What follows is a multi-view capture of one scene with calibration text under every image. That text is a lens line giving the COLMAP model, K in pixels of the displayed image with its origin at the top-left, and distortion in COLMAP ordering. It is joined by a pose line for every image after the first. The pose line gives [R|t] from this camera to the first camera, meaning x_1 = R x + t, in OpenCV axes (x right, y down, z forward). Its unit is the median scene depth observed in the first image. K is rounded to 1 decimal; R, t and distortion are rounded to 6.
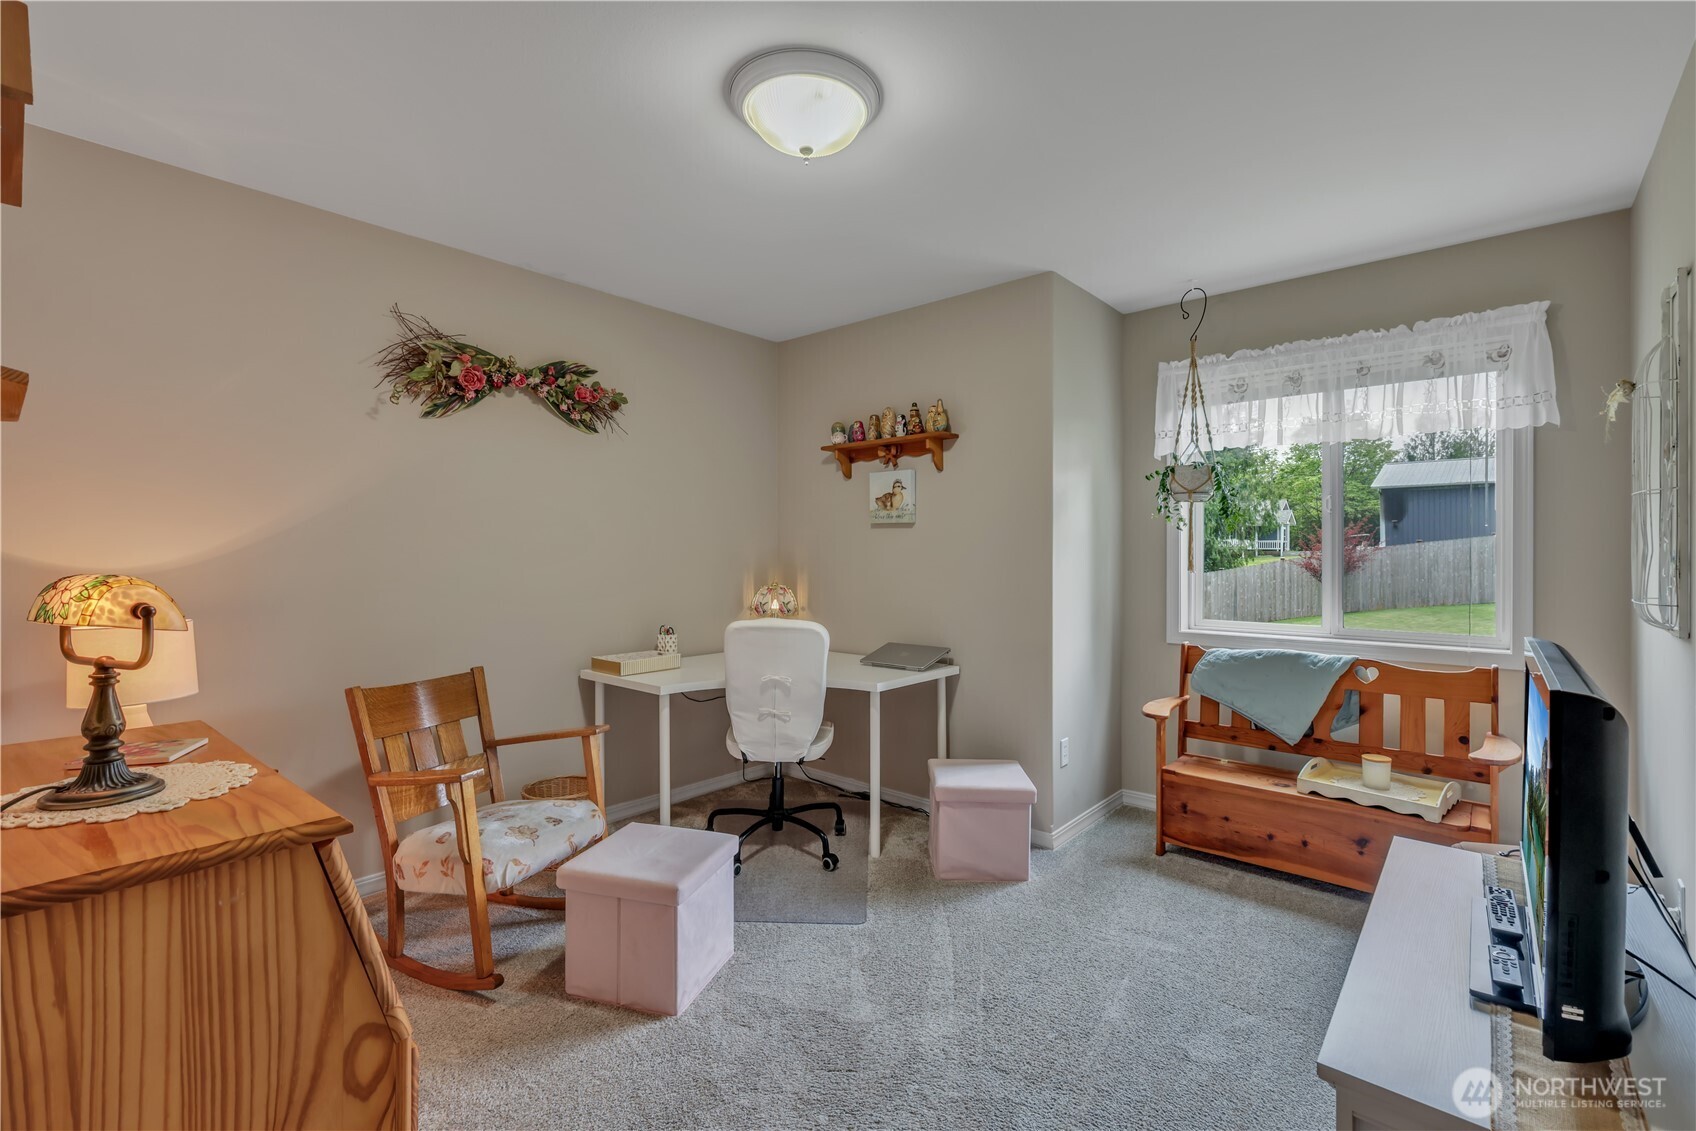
lens RADIAL K [[745.9, 0, 849.4], [0, 745.9, 550.2], [0, 0, 1]] dist [-0.001862, 0.000539]
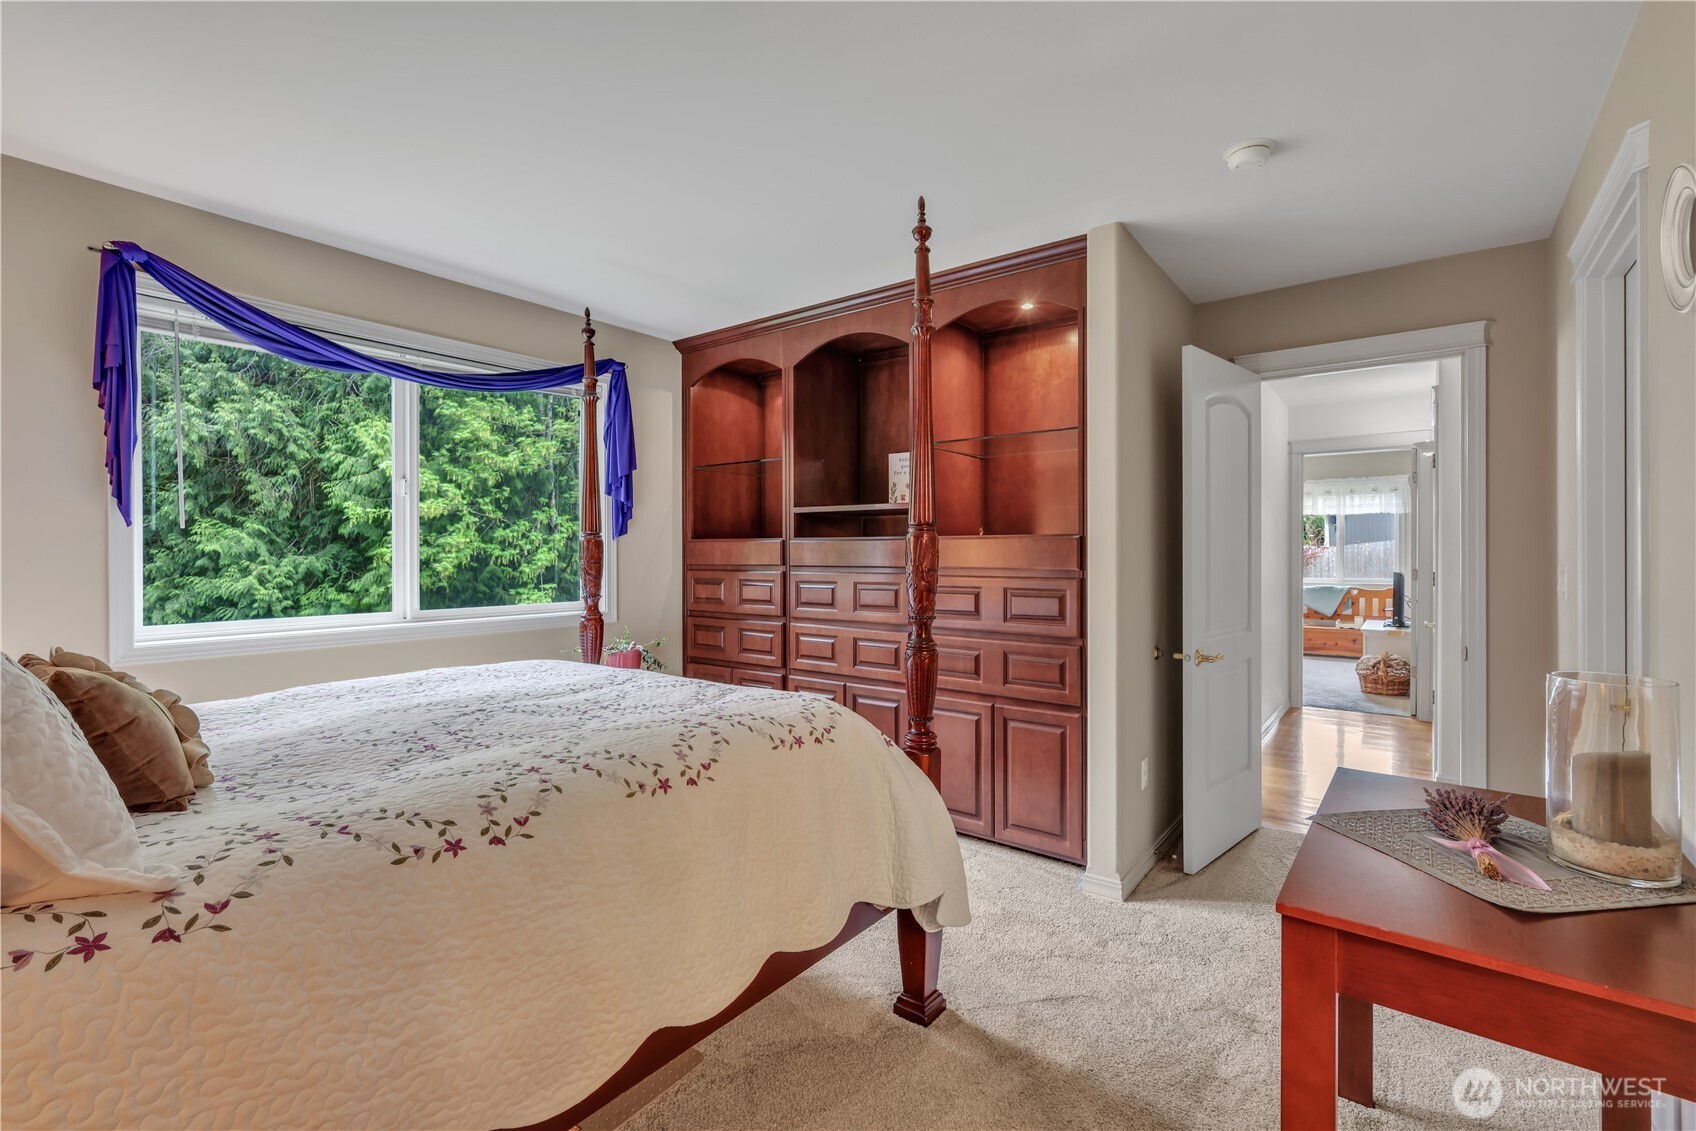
lens RADIAL K [[745.9, 0, 849.4], [0, 745.9, 550.2], [0, 0, 1]] dist [-0.001862, 0.000539]
pose [[0.998191, -0.002405, 0.060083, -0.632092], [0.002413, 0.999997, -0.000068, -0.003472], [-0.060082, 0.000213, 0.998193, -0.782927]]
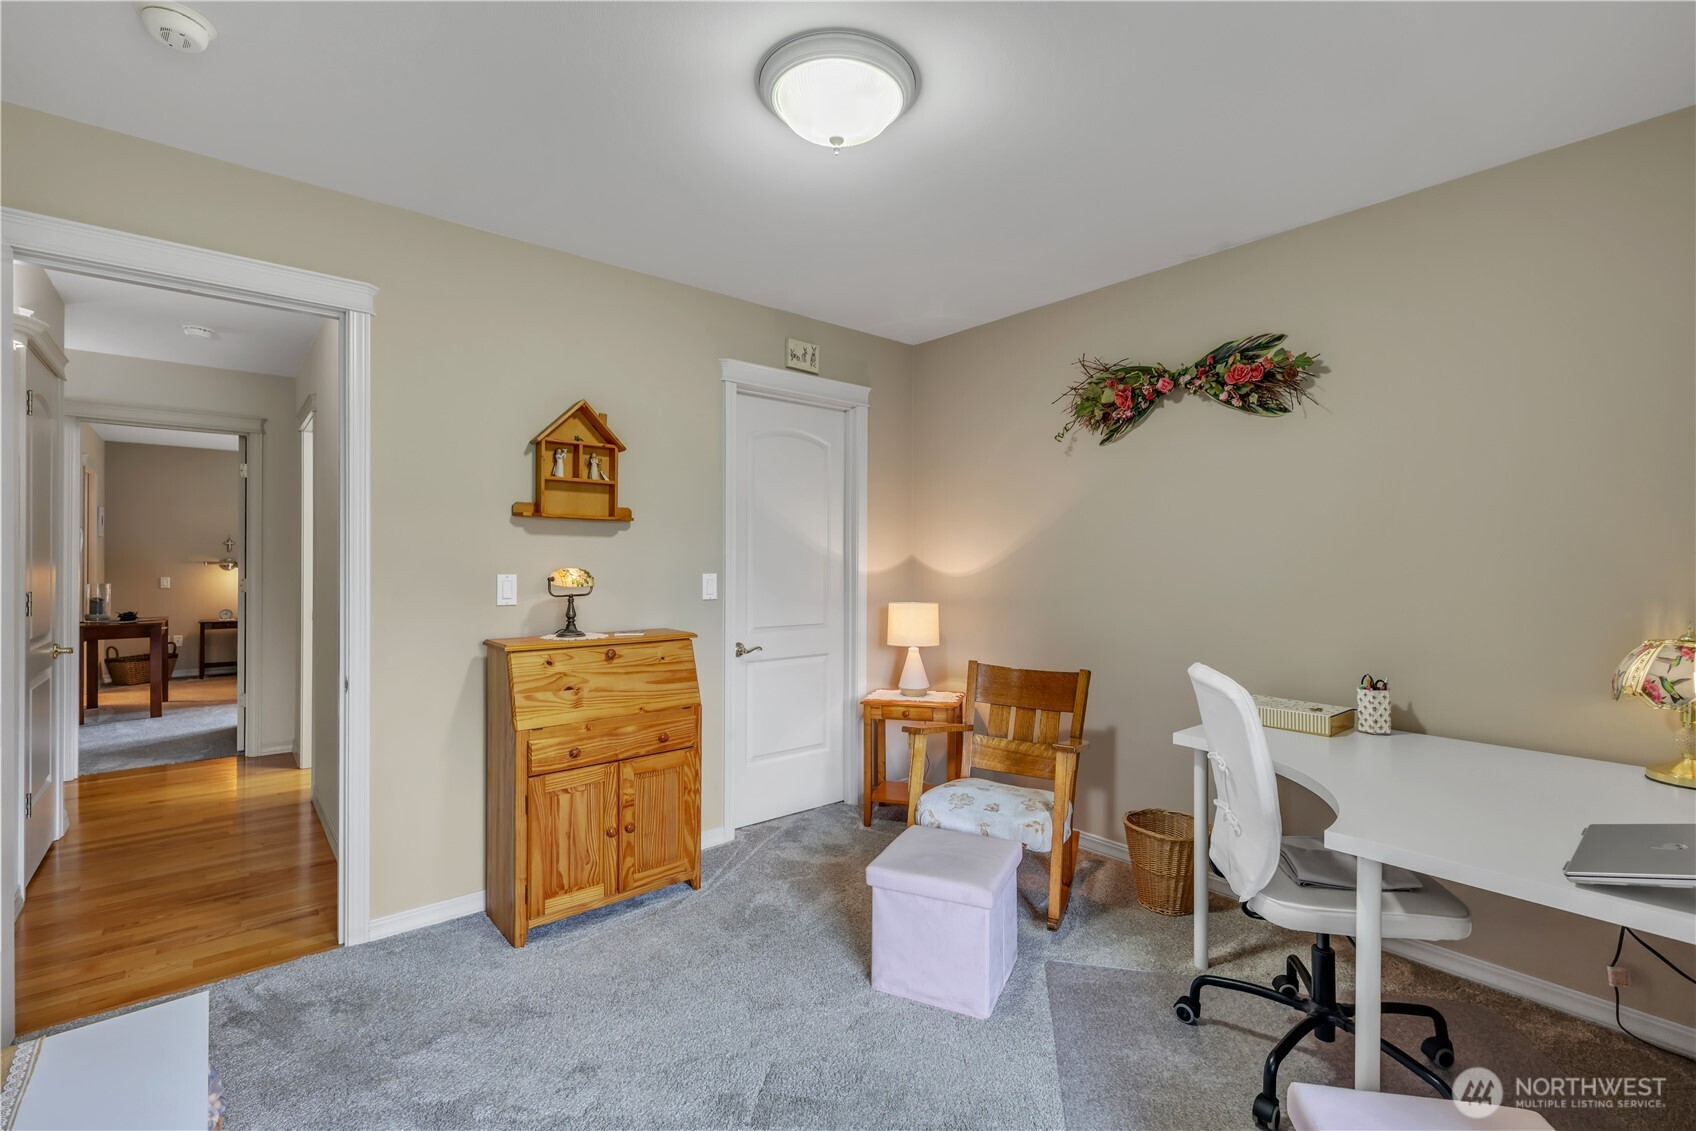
lens RADIAL K [[745.9, 0, 849.4], [0, 745.9, 550.2], [0, 0, 1]] dist [-0.001862, 0.000539]
pose [[-0.171492, -0.014310, -0.985082, 0.608948], [-0.002064, 0.999898, -0.014166, -0.001169], [0.985183, -0.000397, -0.171504, 0.818479]]
